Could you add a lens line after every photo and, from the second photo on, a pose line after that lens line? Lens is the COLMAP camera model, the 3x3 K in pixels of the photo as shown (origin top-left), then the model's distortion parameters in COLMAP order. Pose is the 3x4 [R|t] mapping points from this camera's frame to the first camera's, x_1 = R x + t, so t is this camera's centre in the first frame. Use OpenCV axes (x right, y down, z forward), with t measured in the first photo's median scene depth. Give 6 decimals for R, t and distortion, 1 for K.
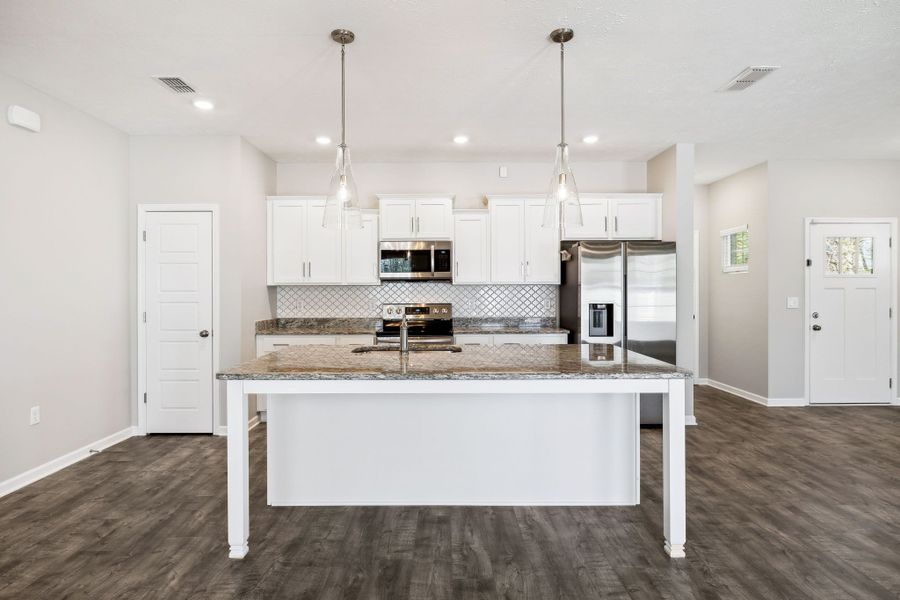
lens RADIAL K [[504.2, 0, 446.4], [0, 504.2, 296.5], [0, 0, 1]] dist [-0.003351, 0.000644]
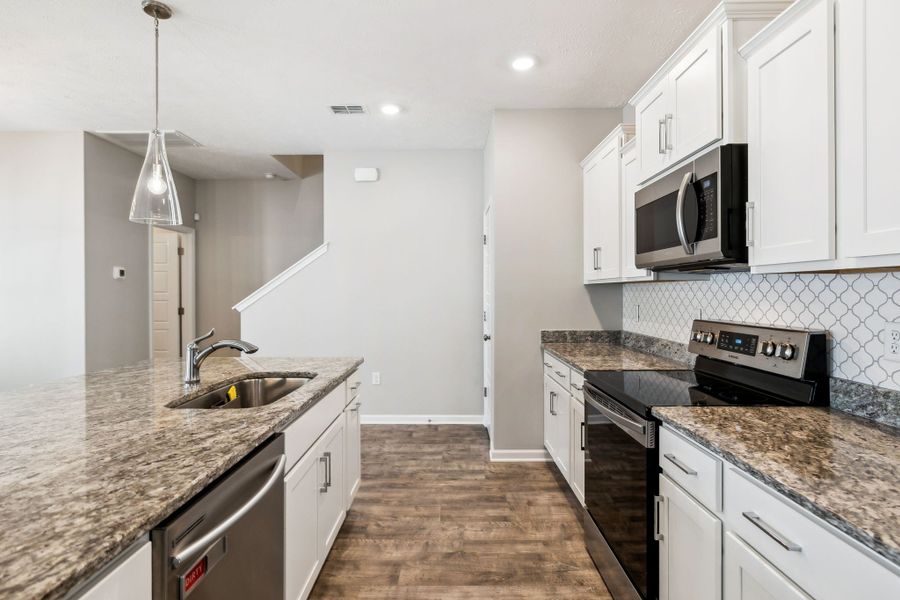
lens RADIAL K [[450.8, 0, 452.0], [0, 450.8, 293.3], [0, 0, 1]] dist [-0.001119, -0.001536]
pose [[-0.006497, 0.004642, -0.999968, 0.333896], [-0.010777, 0.999931, 0.004712, -0.010640], [0.999921, 0.010807, -0.006447, 0.870746]]
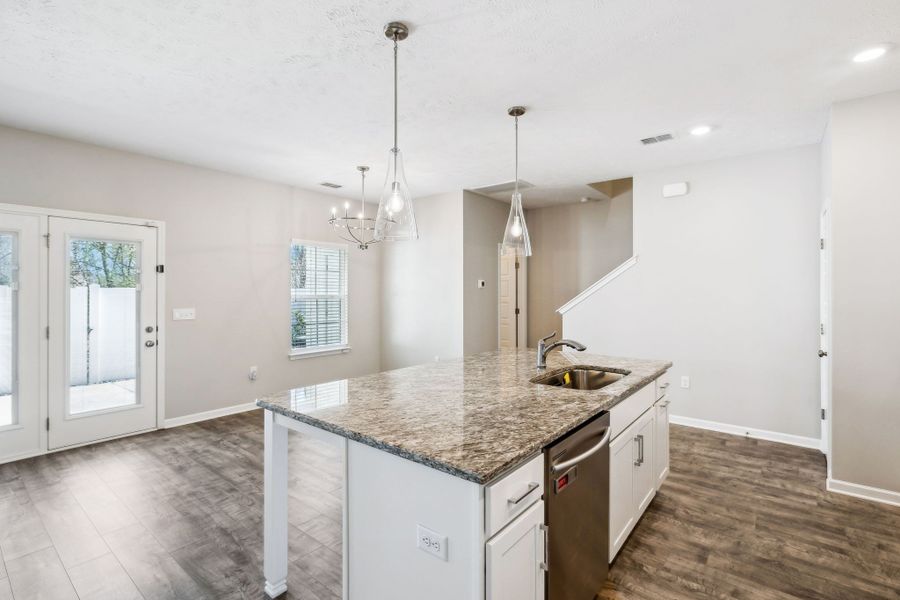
lens RADIAL K [[425.8, 0, 448.0], [0, 425.8, 291.6], [0, 0, 1]] dist [-0.000737, 0.002585]
pose [[-0.631072, 0.002462, -0.775720, 0.441879], [-0.007533, 0.999928, 0.009302, -0.029778], [0.775688, 0.011714, -0.631008, 0.890744]]
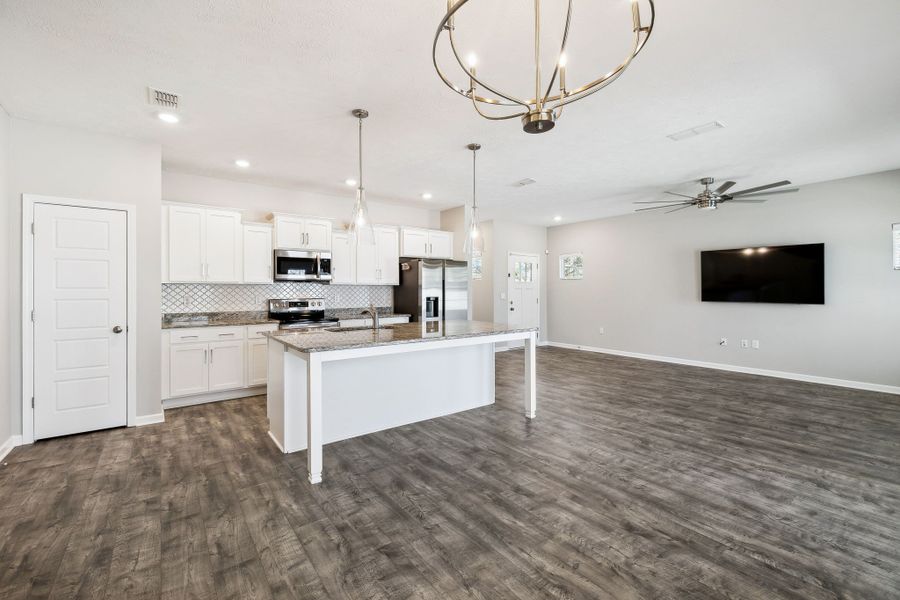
lens RADIAL K [[379.1, 0, 446.5], [0, 379.1, 293.7], [0, 0, 1]] dist [-0.001037, 0.000660]
pose [[0.803801, -0.003799, 0.594886, -0.373819], [0.006640, 0.999975, -0.002587, 0.006818], [-0.594861, 0.006029, 0.803806, -0.017581]]
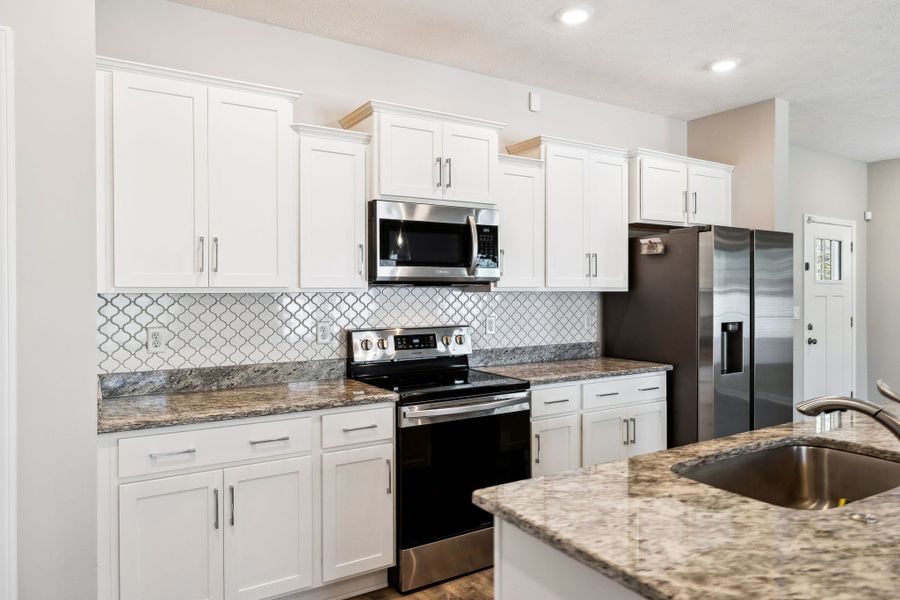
lens RADIAL K [[585.3, 0, 442.4], [0, 585.3, 296.1], [0, 0, 1]] dist [0.003556, -0.005020]
pose [[0.855356, -0.003484, 0.518028, -0.386270], [0.006398, 0.999972, -0.003838, -0.017890], [-0.518001, 0.006597, 0.855355, 0.529073]]
